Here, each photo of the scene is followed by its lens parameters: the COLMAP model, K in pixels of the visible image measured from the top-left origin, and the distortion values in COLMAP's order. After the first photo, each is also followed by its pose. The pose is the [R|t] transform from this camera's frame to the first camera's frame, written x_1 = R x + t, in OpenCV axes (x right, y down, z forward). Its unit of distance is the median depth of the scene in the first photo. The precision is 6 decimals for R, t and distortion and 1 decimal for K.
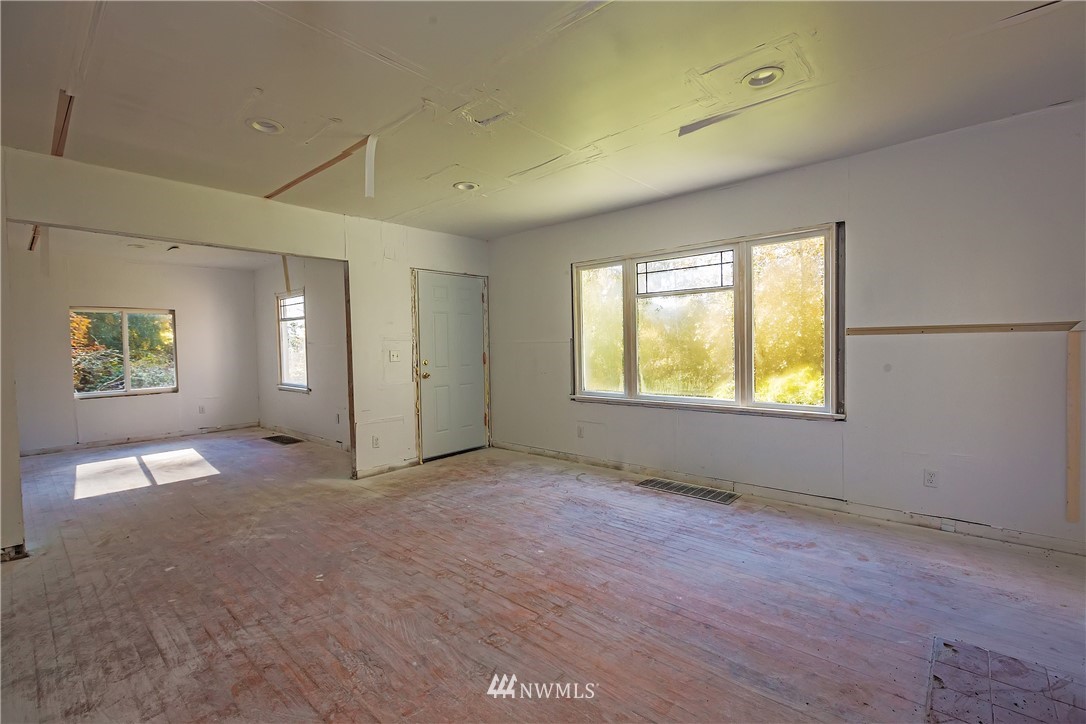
lens RADIAL K [[477.5, 0, 543.0], [0, 477.5, 362.0], [0, 0, 1]] dist [-0.002331, -0.000258]
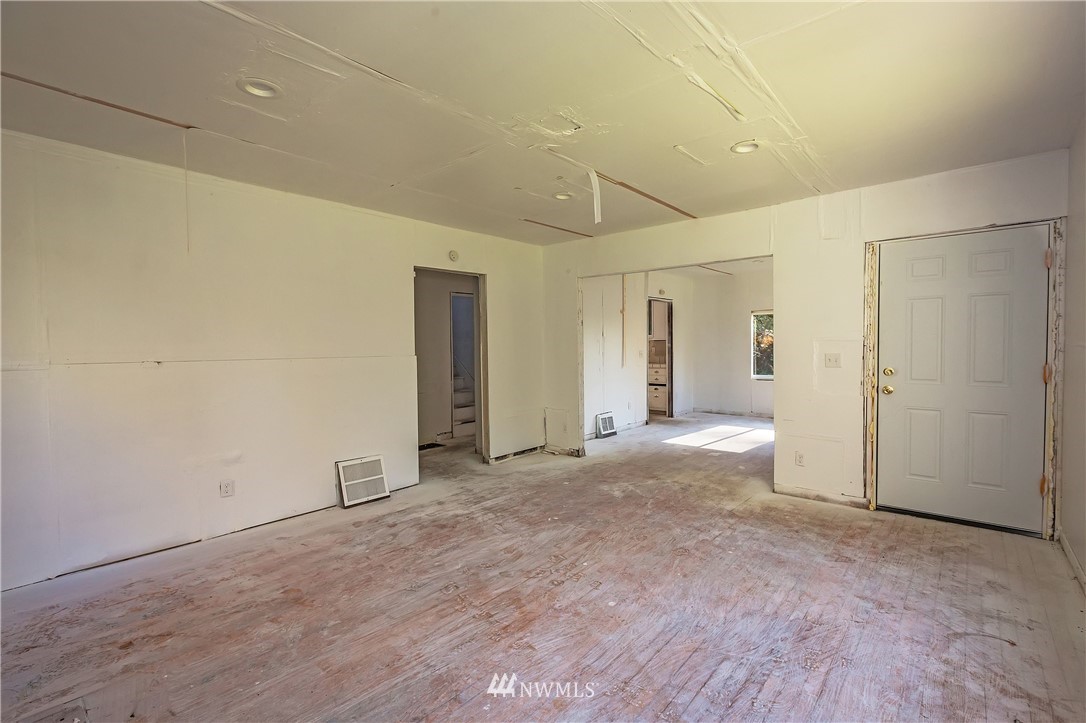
lens RADIAL K [[477.5, 0, 543.0], [0, 477.5, 361.5], [0, 0, 1]] dist [-0.002331, -0.000258]
pose [[0.015011, 0.055012, -0.998373, 0.626386], [-0.026809, 0.998149, 0.054597, -0.053573], [0.999528, 0.025946, 0.016458, 0.665536]]
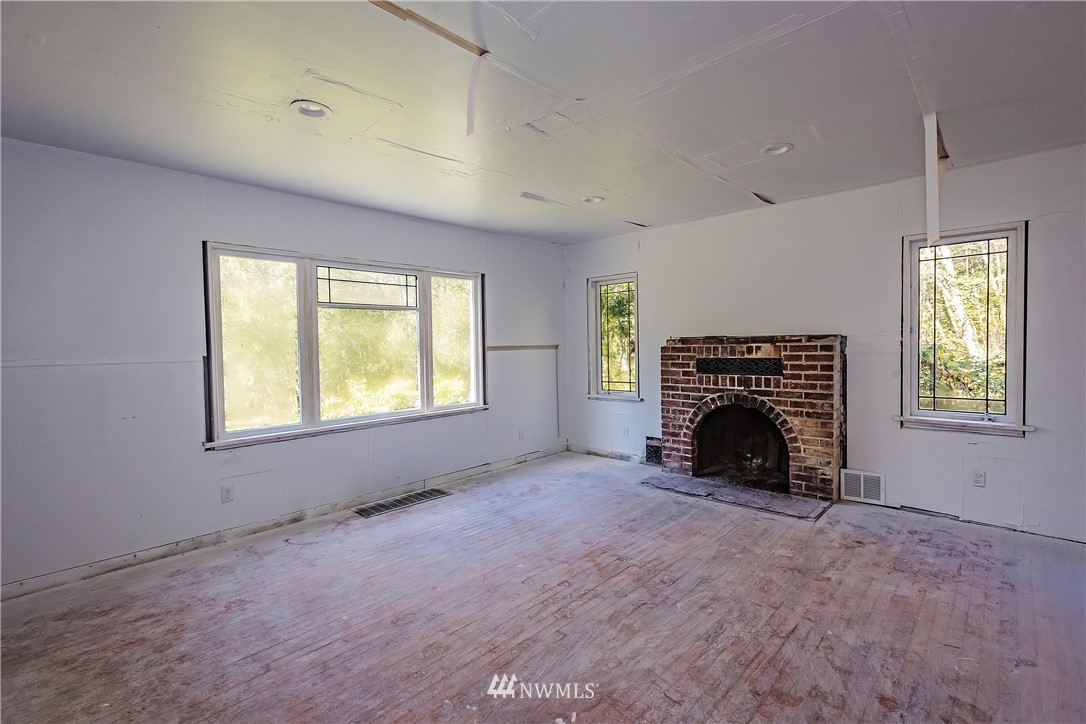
lens RADIAL K [[500.8, 0, 543.0], [0, 500.8, 362.0], [0, 0, 1]] dist [-0.001999, -0.000218]
pose [[0.026308, -0.019424, 0.999465, -0.813005], [0.057277, 0.998198, 0.017892, -0.035487], [-0.998012, 0.056776, 0.027373, 0.700396]]
